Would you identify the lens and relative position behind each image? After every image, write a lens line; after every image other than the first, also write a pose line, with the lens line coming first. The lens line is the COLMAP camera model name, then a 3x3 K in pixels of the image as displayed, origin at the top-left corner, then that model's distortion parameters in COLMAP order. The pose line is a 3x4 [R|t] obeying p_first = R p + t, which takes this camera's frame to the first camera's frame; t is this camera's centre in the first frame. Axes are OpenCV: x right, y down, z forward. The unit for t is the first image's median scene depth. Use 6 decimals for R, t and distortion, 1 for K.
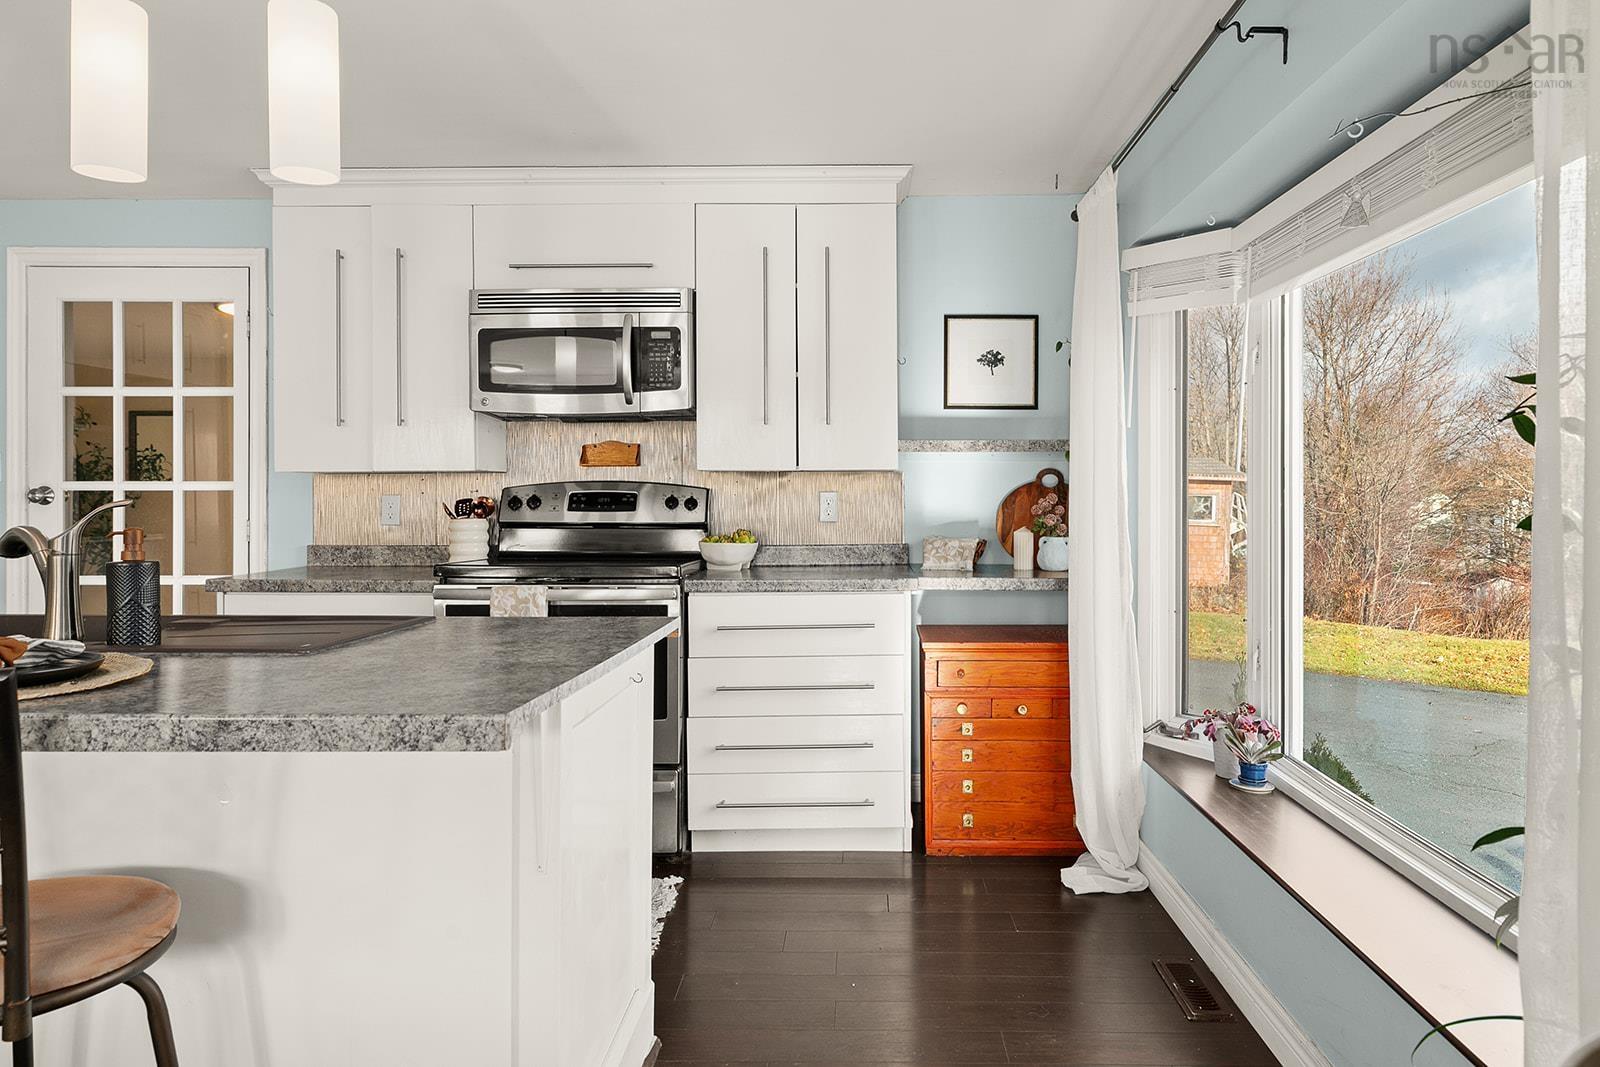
lens RADIAL K [[1039.7, 0, 802.6], [0, 1039.7, 497.6], [0, 0, 1]] dist [0.036281, 0.001836]
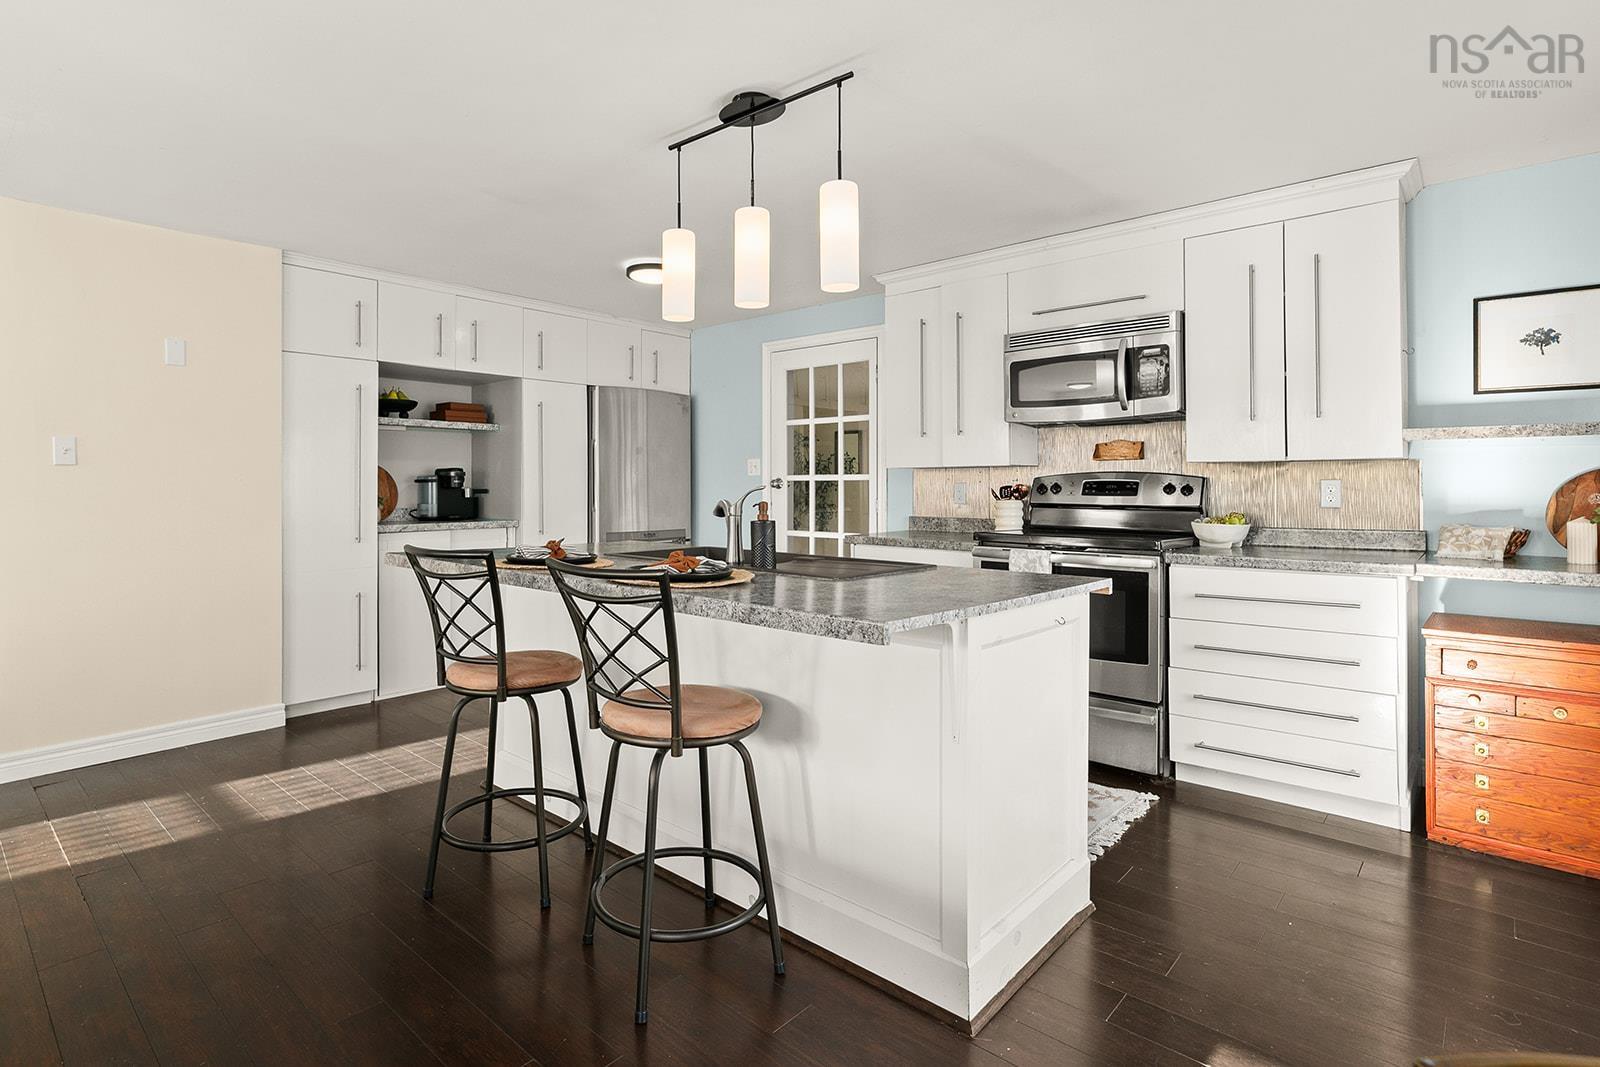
lens RADIAL K [[827.9, 0, 793.7], [0, 827.9, 482.9], [0, 0, 1]] dist [0.023835, -0.000768]
pose [[0.762930, -0.000634, -0.646480, 0.174689], [-0.000828, 0.999998, -0.001958, -0.000121], [0.646480, 0.002029, 0.762928, -0.017274]]
